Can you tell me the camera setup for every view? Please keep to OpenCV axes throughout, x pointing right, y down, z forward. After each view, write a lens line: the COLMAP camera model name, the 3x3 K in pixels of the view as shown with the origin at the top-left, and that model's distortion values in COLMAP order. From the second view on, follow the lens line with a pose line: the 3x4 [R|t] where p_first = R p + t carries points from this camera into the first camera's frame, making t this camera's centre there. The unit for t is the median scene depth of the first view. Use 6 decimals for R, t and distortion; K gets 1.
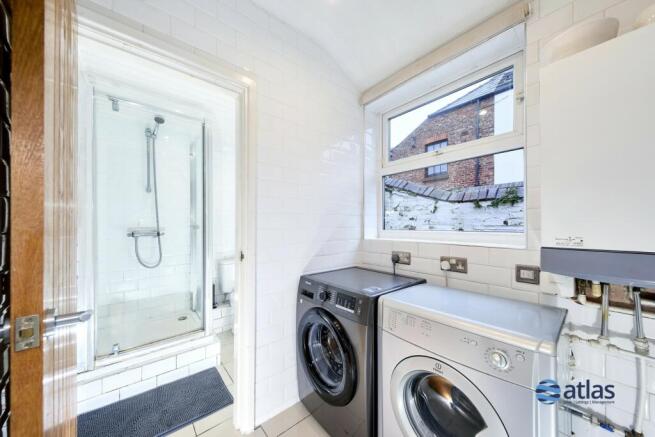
lens RADIAL K [[226.5, 0, 327.2], [0, 226.5, 224.0], [0, 0, 1]] dist [0.000642, -0.000004]
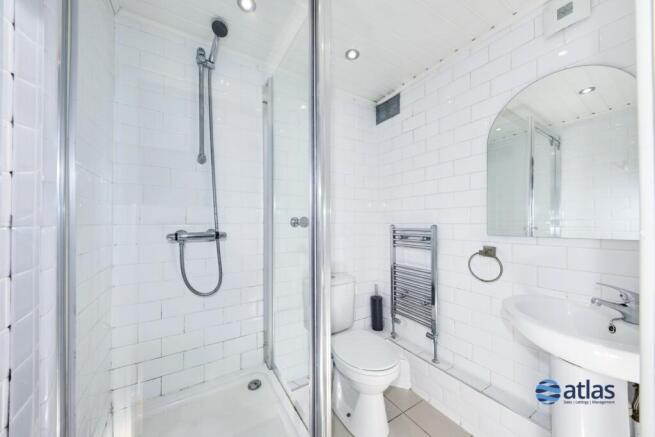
lens RADIAL K [[226.5, 0, 327.9], [0, 226.5, 215.7], [0, 0, 1]] dist [0.000642, -0.000004]
pose [[0.985881, 0.002167, -0.167433, -0.378478], [-0.002487, 0.999995, -0.001705, -0.006421], [0.167429, 0.002097, 0.985882, 0.489866]]
